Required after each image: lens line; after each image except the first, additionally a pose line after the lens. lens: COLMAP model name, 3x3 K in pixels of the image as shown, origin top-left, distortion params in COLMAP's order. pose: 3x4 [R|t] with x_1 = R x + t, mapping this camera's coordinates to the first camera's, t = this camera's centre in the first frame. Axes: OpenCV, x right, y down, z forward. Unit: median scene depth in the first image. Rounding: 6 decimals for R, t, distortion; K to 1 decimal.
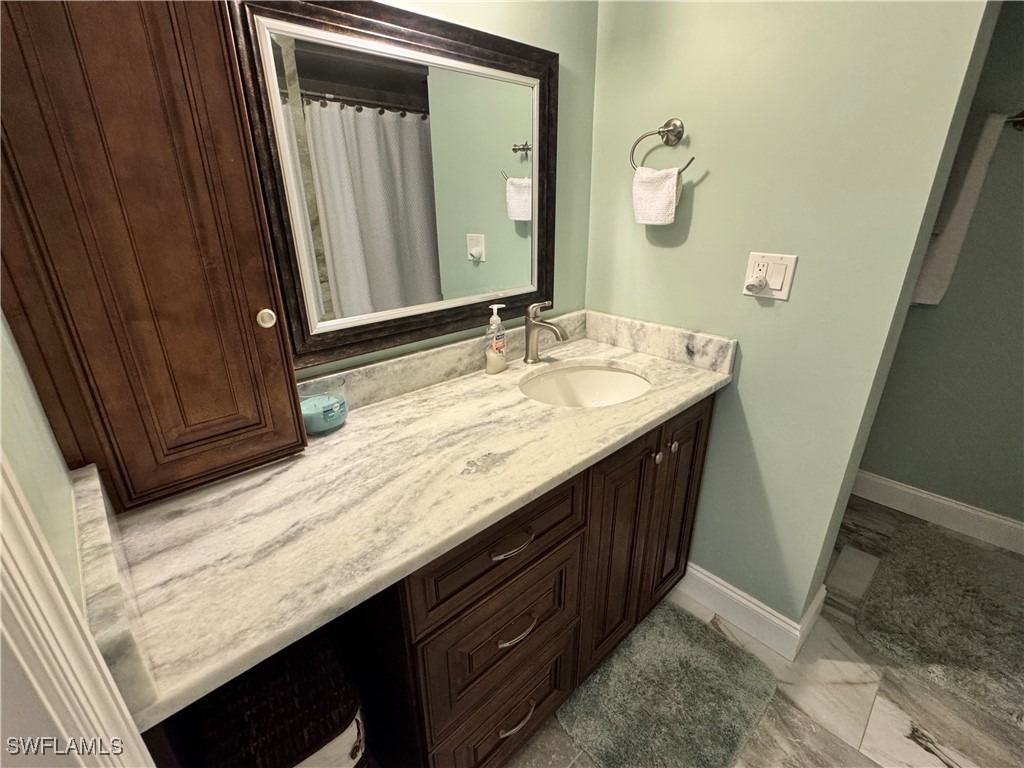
lens RADIAL K [[460.0, 0, 511.2], [0, 460.0, 383.4], [0, 0, 1]] dist [-0.001480, -0.000384]
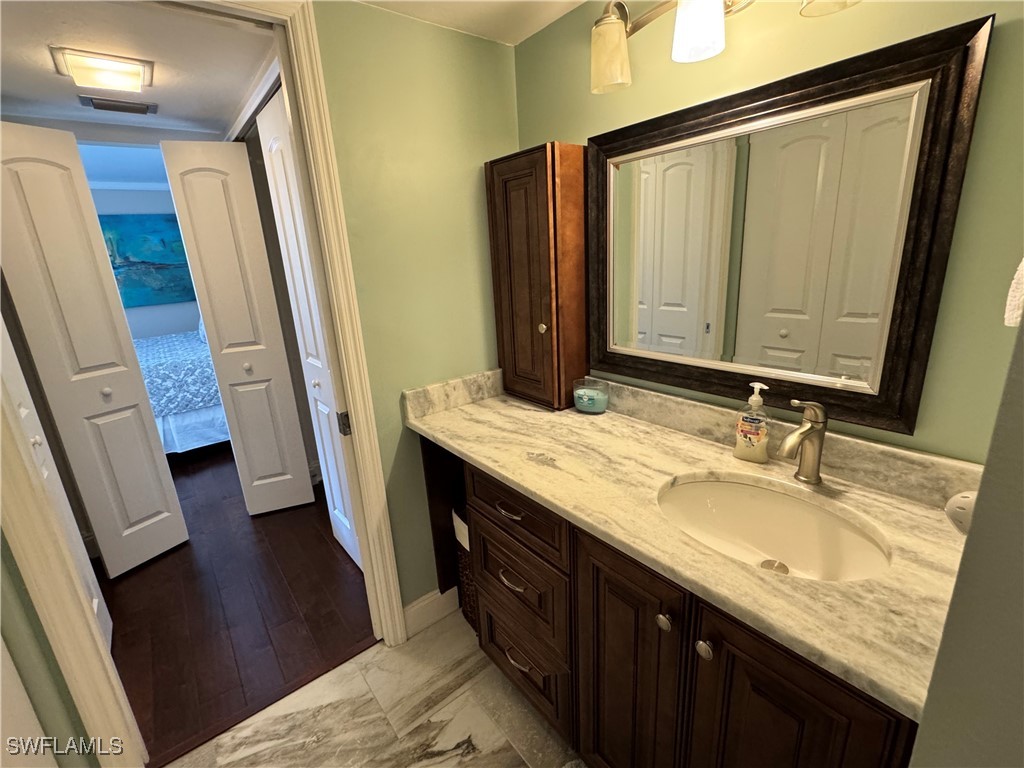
lens RADIAL K [[460.0, 0, 511.2], [0, 460.0, 383.4], [0, 0, 1]] dist [-0.001480, -0.000384]
pose [[-0.088488, 0.285276, -0.954352, 0.885552], [-0.318663, 0.899649, 0.298471, -0.303296], [0.943729, 0.330528, 0.011299, 0.617382]]
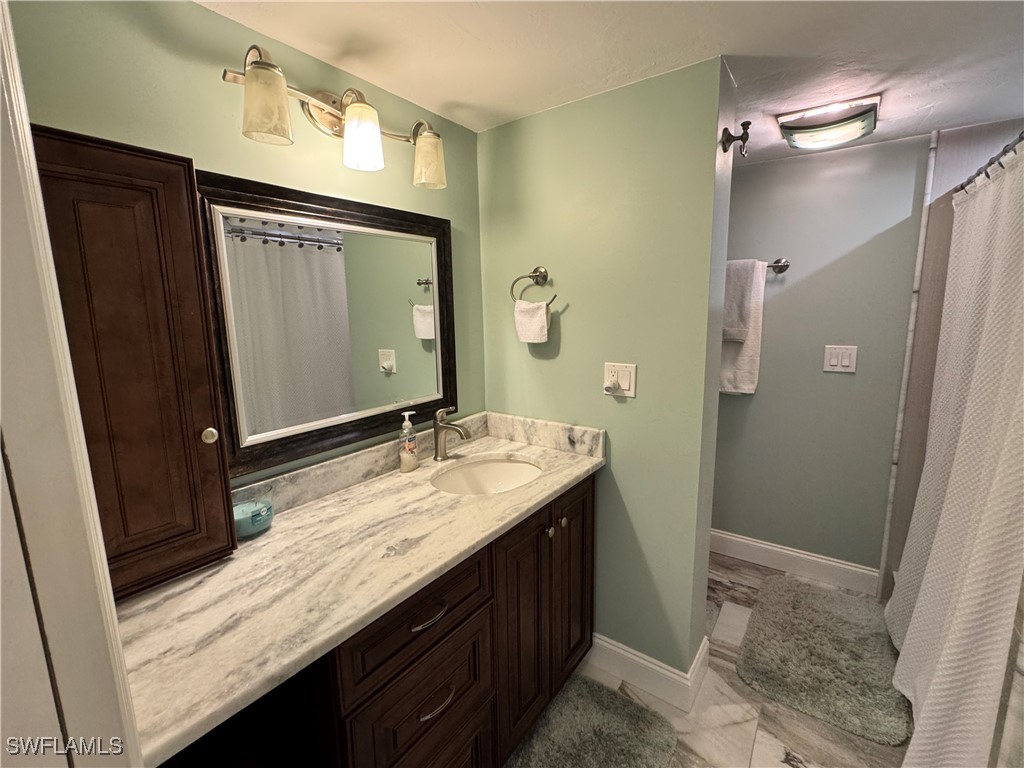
lens RADIAL K [[460.0, 0, 511.2], [0, 460.0, 383.4], [0, 0, 1]] dist [-0.001480, -0.000384]
pose [[0.980737, -0.039555, 0.191286, 0.005501], [0.079564, 0.975256, -0.206266, 0.022358], [-0.178394, 0.217512, 0.959617, -0.202190]]
